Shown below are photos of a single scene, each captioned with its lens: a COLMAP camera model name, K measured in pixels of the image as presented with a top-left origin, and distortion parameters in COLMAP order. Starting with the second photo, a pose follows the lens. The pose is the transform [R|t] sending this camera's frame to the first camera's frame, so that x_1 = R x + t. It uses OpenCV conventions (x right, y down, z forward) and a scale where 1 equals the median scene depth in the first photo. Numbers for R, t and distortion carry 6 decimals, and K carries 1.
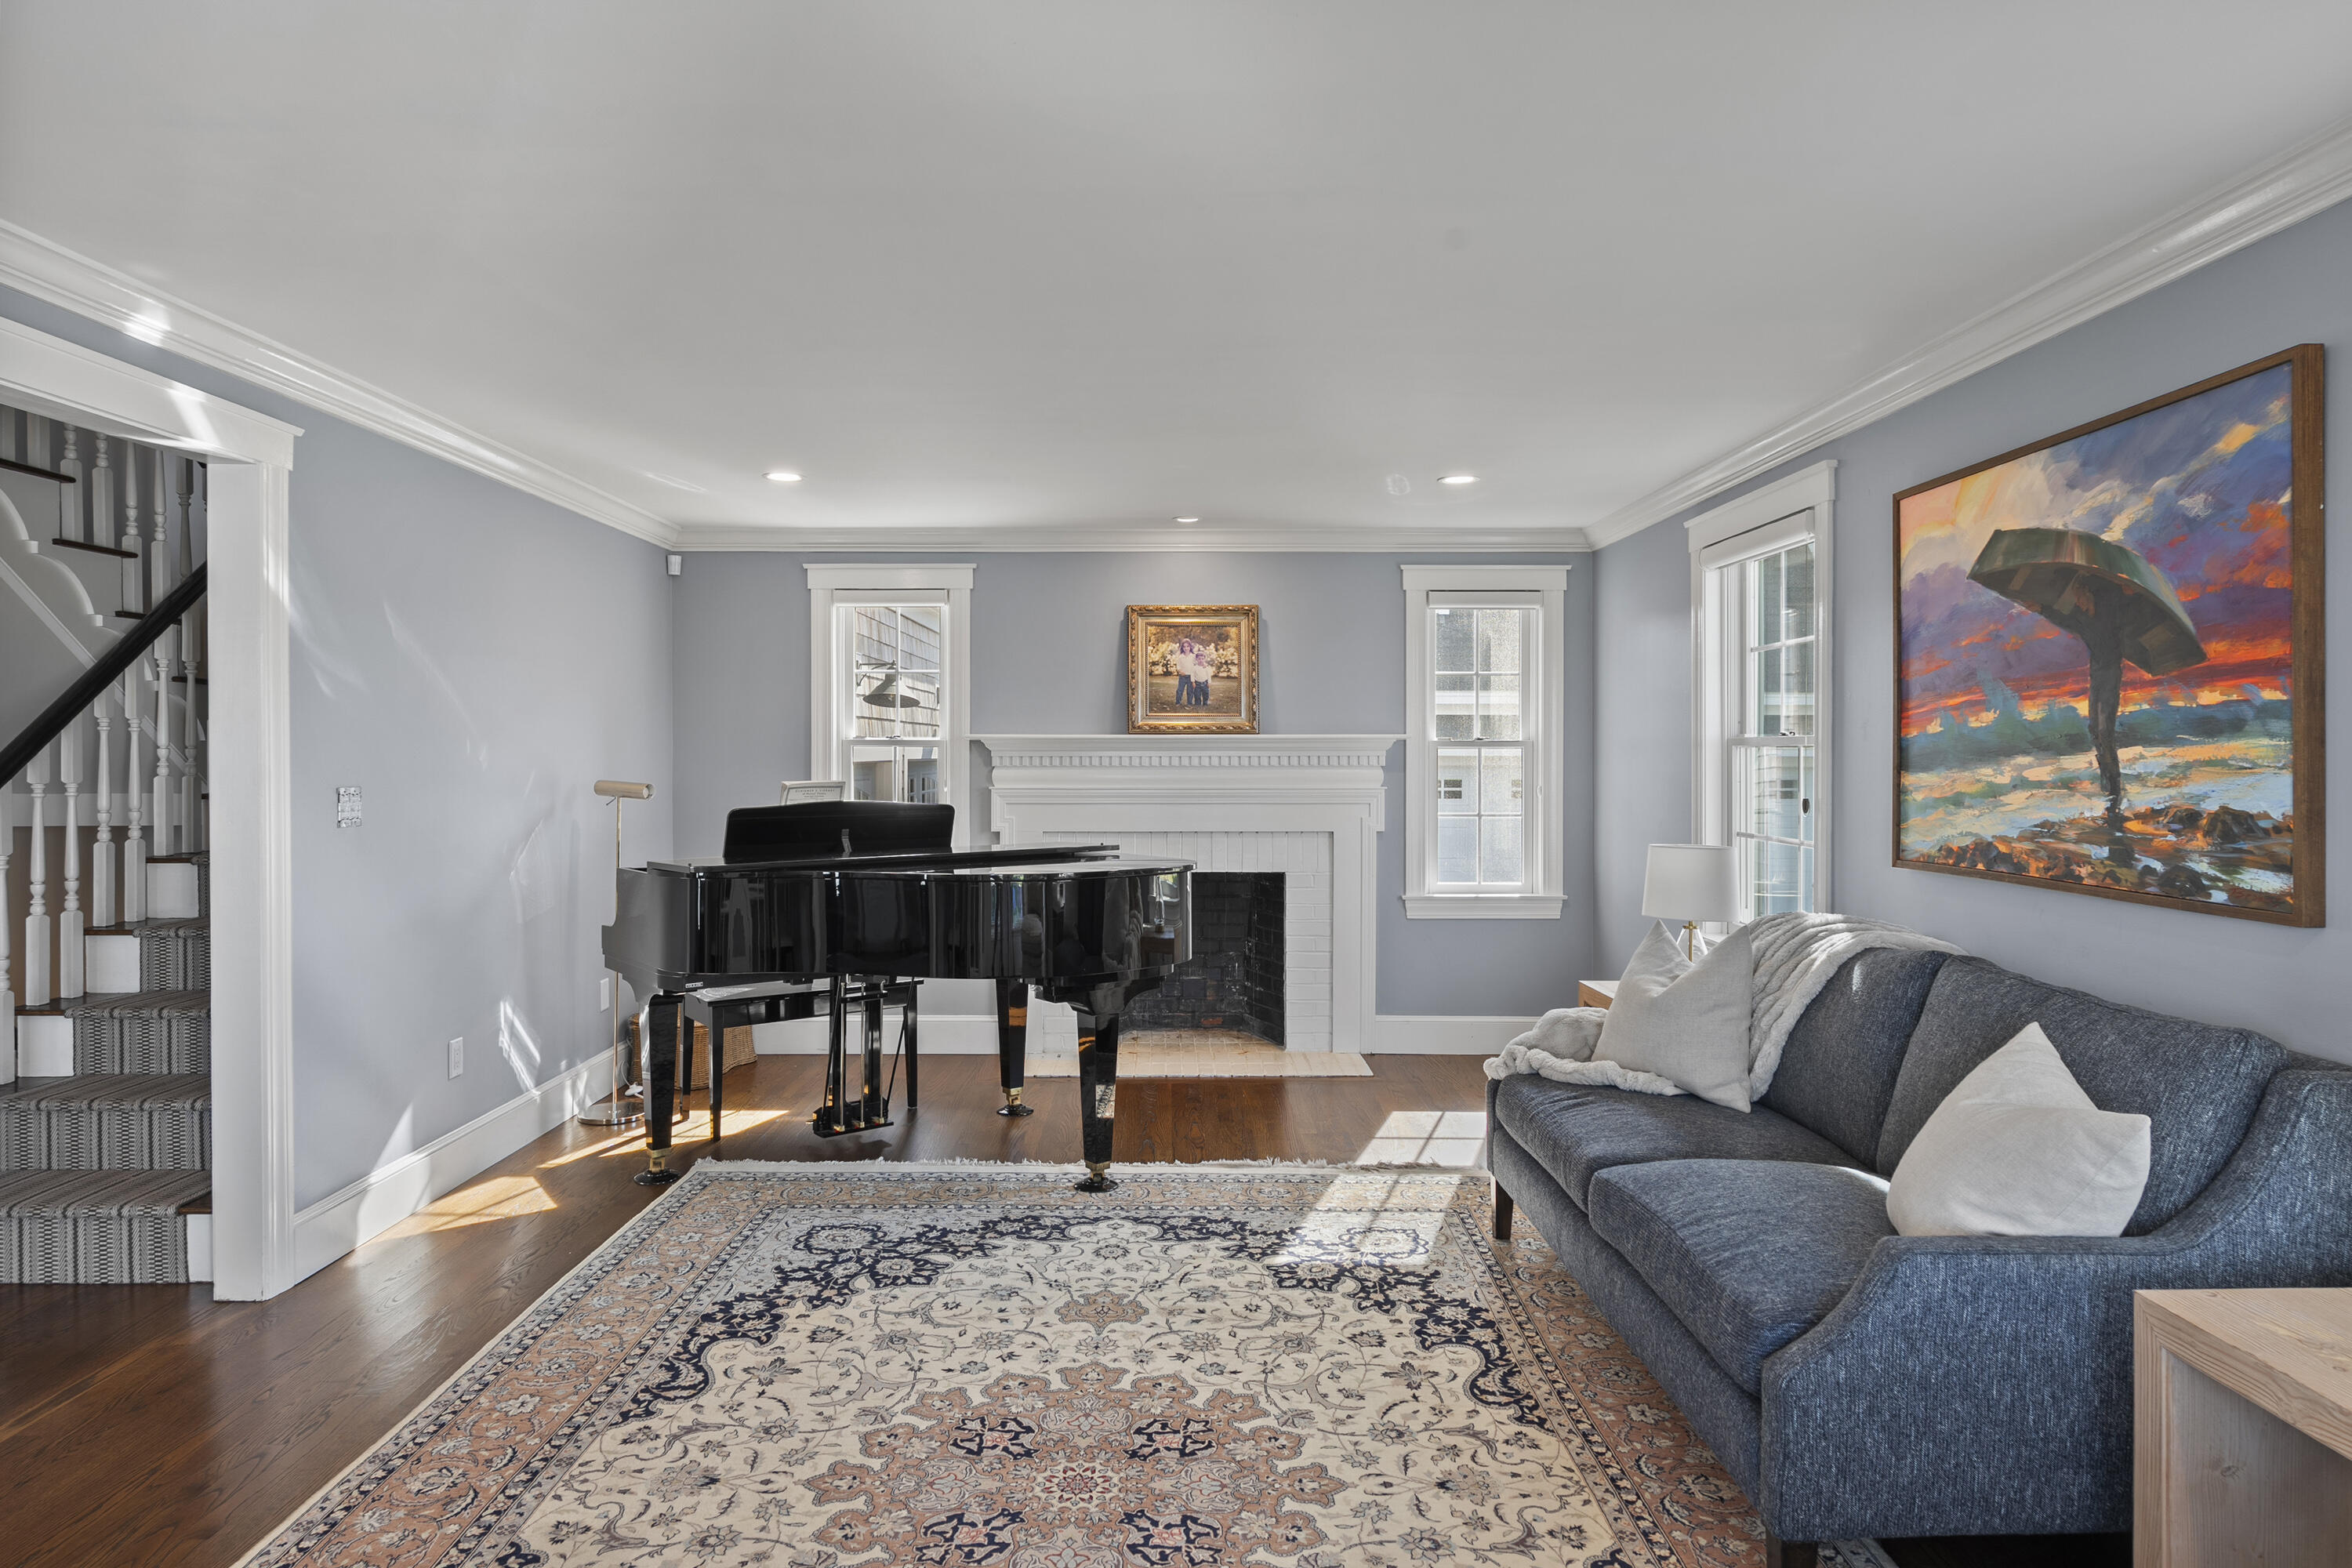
lens RADIAL K [[1374.4, 0, 1176.0], [0, 1374.4, 763.8], [0, 0, 1]] dist [0.013201, 0.002202]
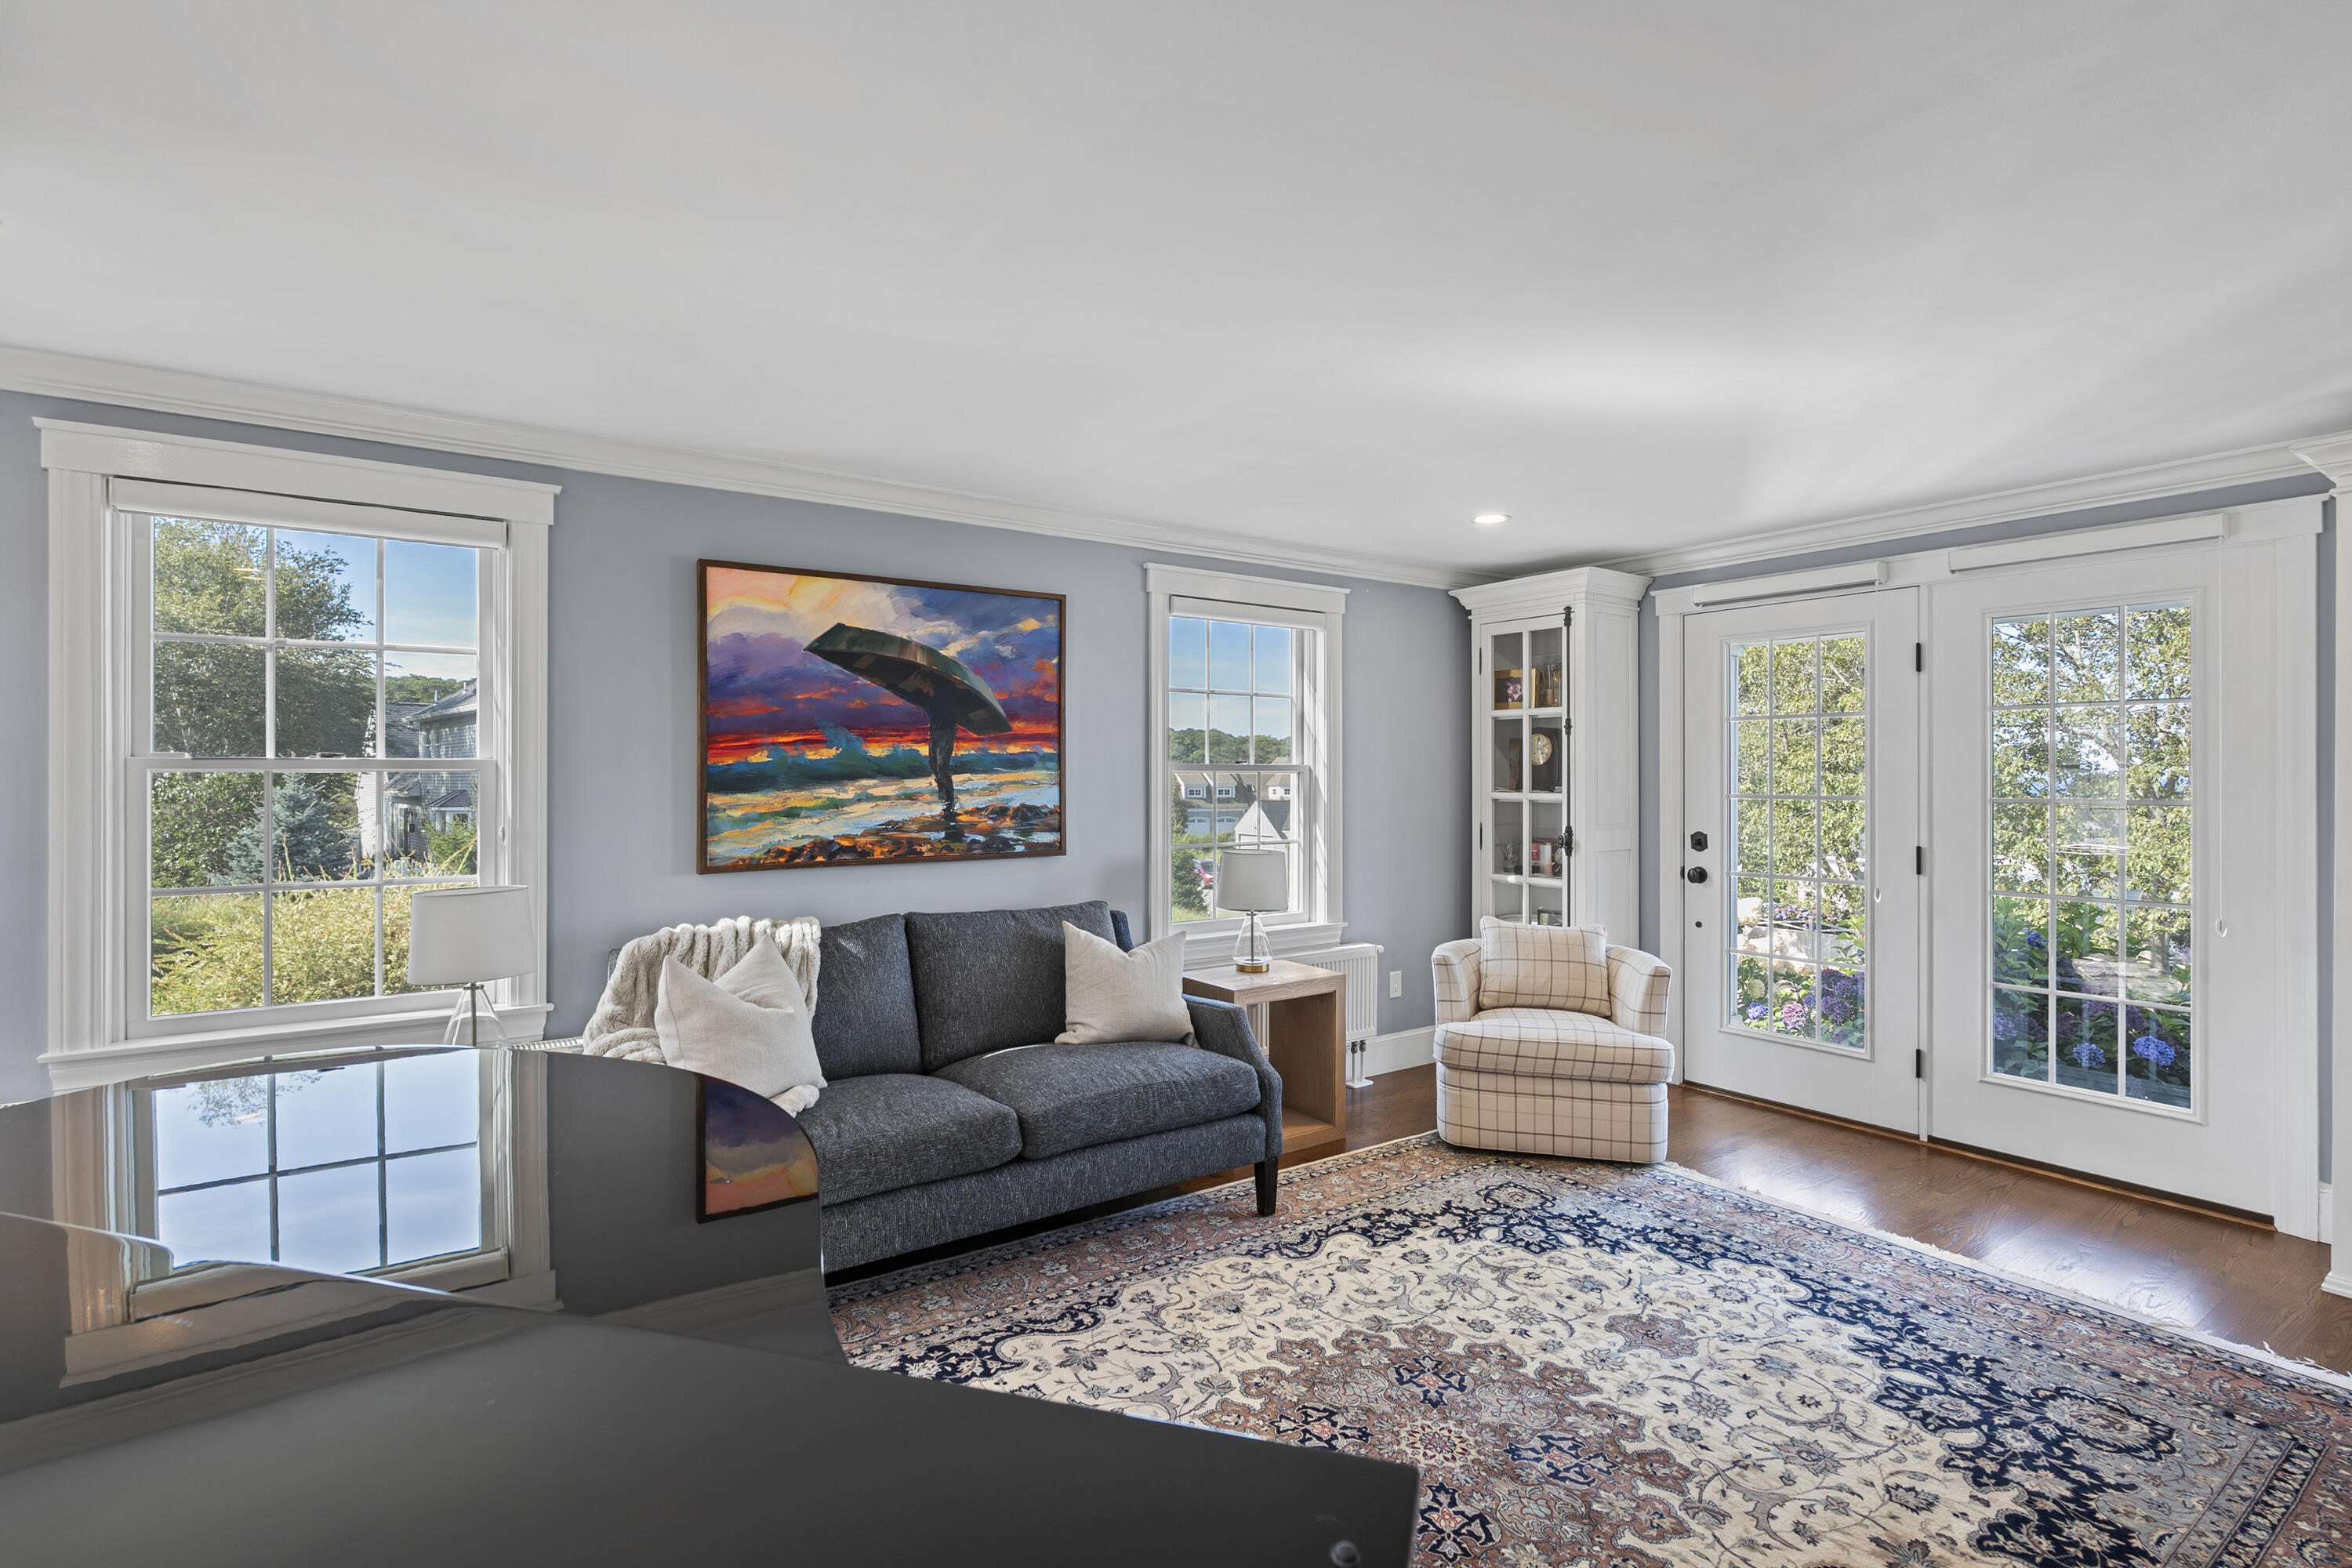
lens RADIAL K [[1111.5, 0, 1174.5], [0, 1111.5, 774.2], [0, 0, 1]] dist [-0.000011, -0.000023]
pose [[-0.567917, 0.000901, 0.823085, -0.632605], [0.007215, 0.999966, 0.003883, -0.015219], [-0.823054, 0.008144, -0.567904, 1.549324]]
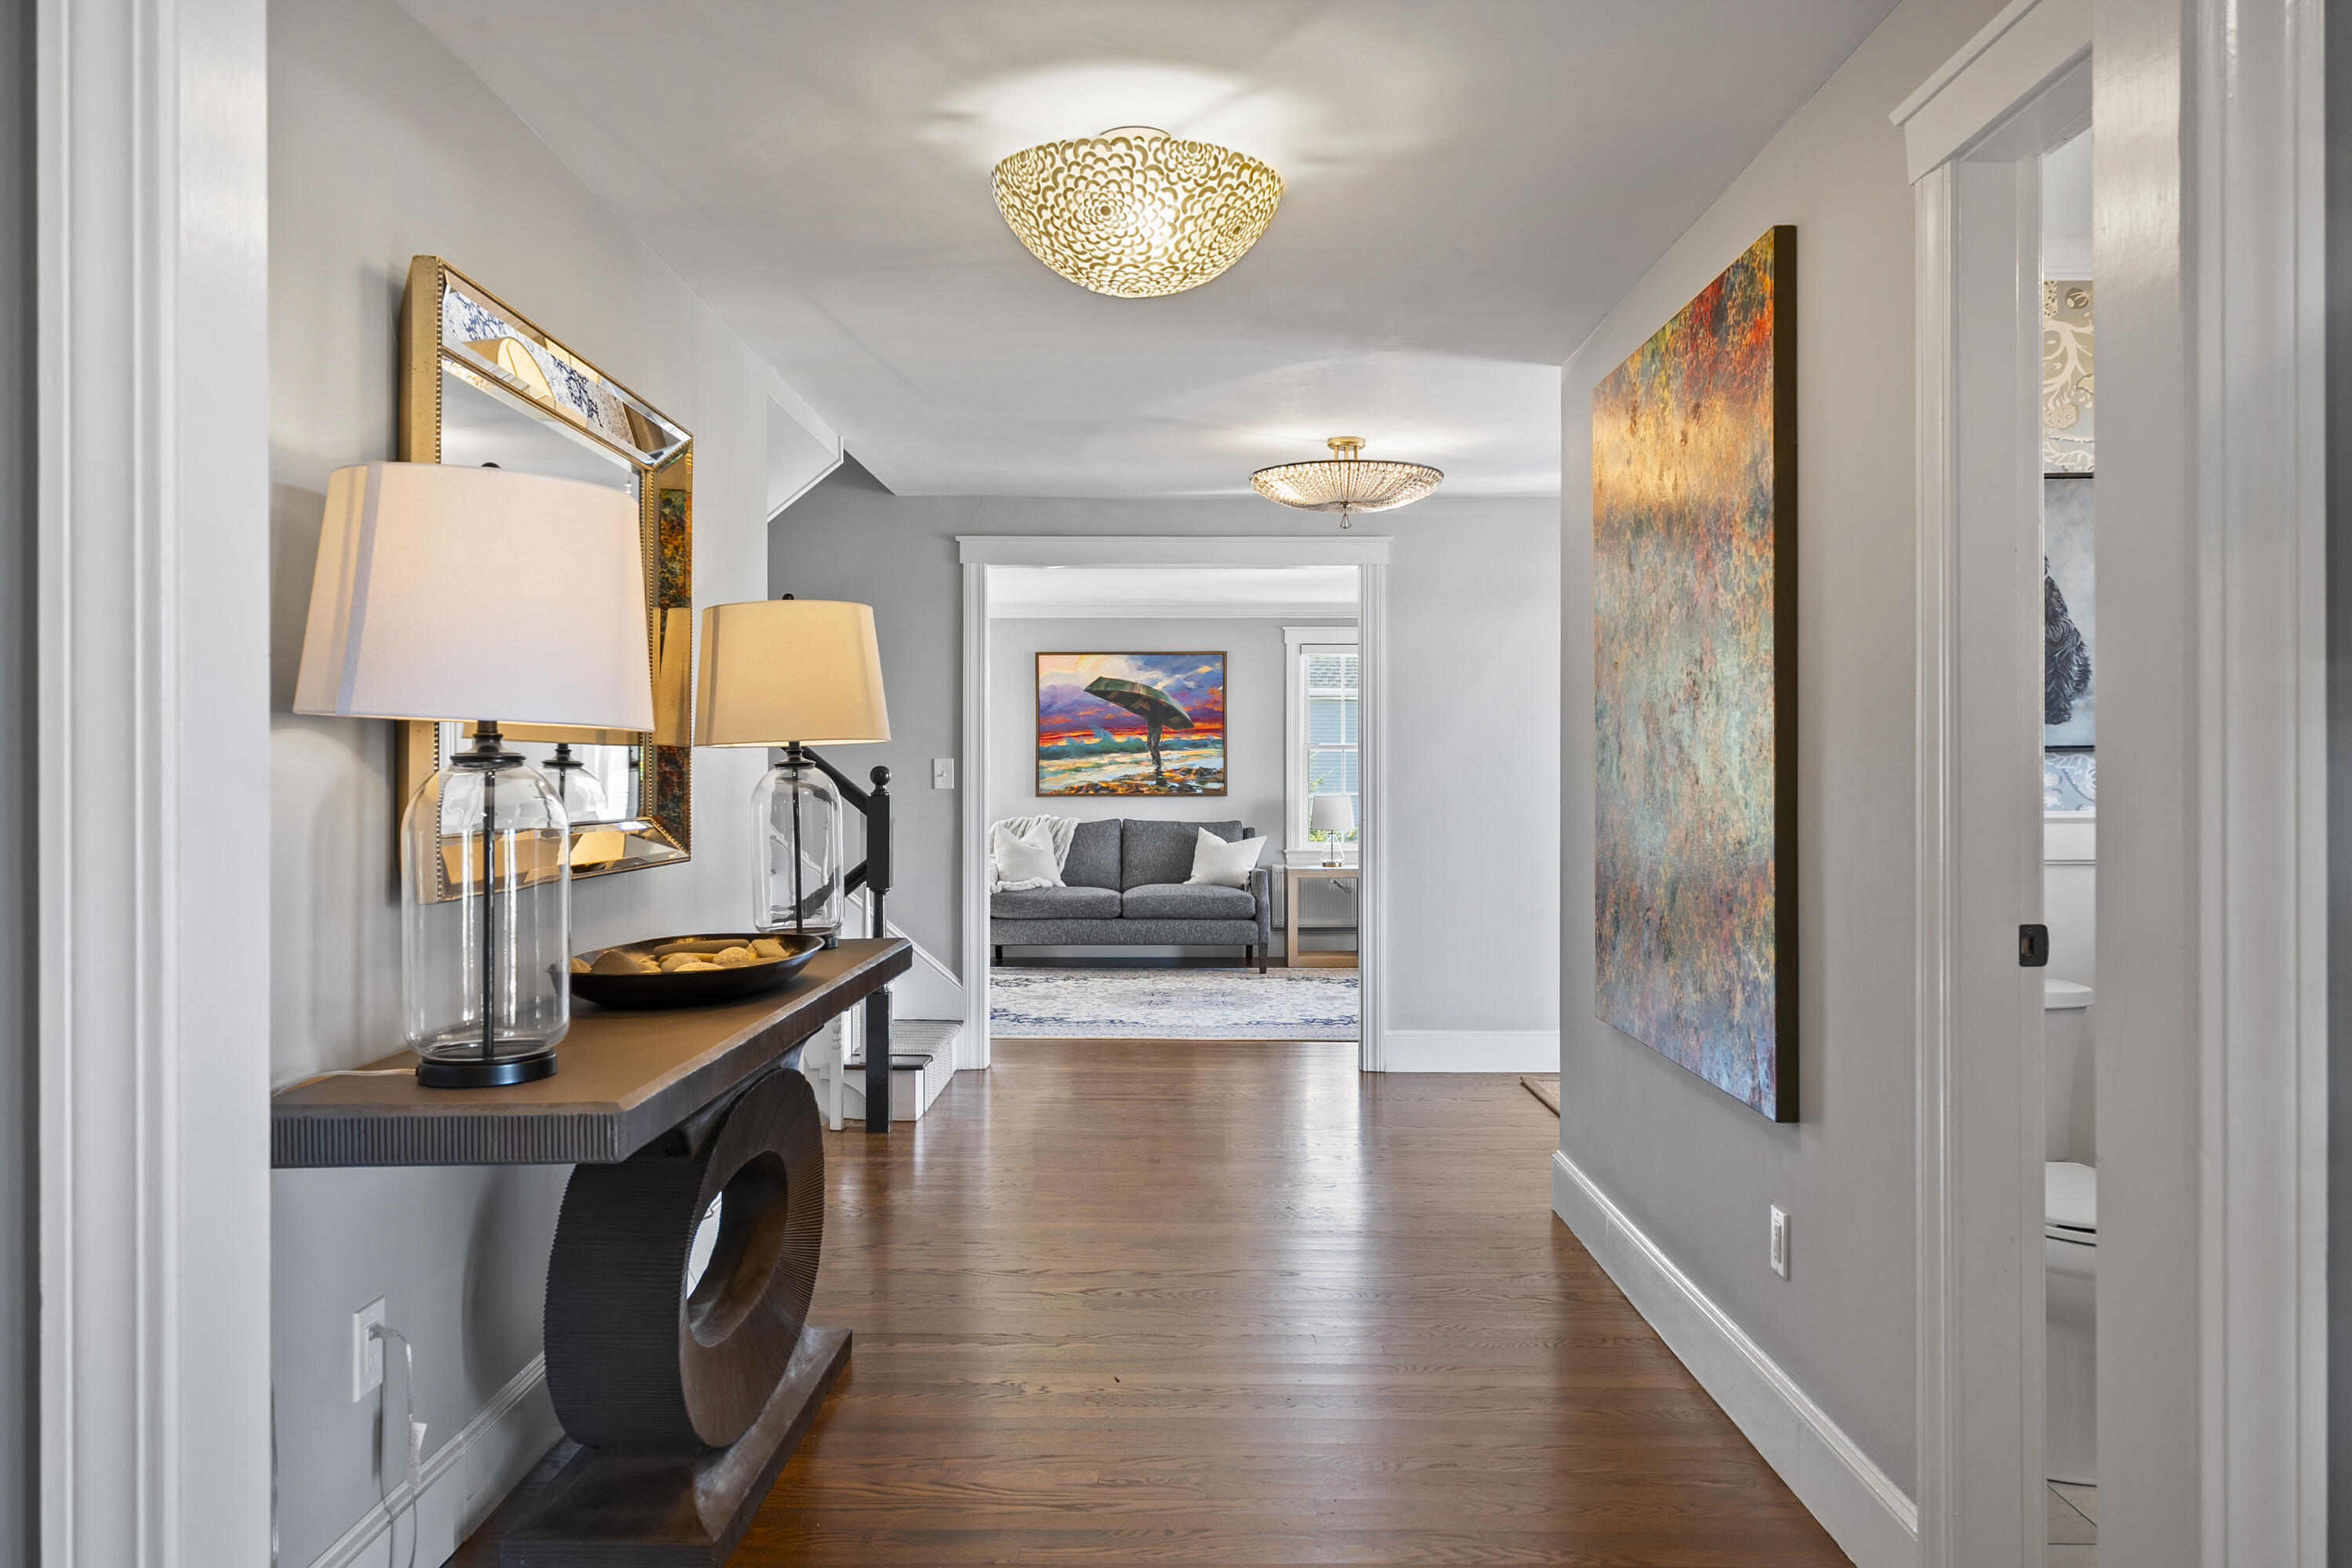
lens RADIAL K [[1640.4, 0, 1168.6], [0, 1640.4, 773.6], [0, 0, 1]] dist [-0.000056, -0.000415]
pose [[-0.000597, -0.002062, 0.999998, -3.263225], [0.008436, 0.999962, 0.002067, 0.034524], [-0.999964, 0.008437, -0.000580, 0.969464]]
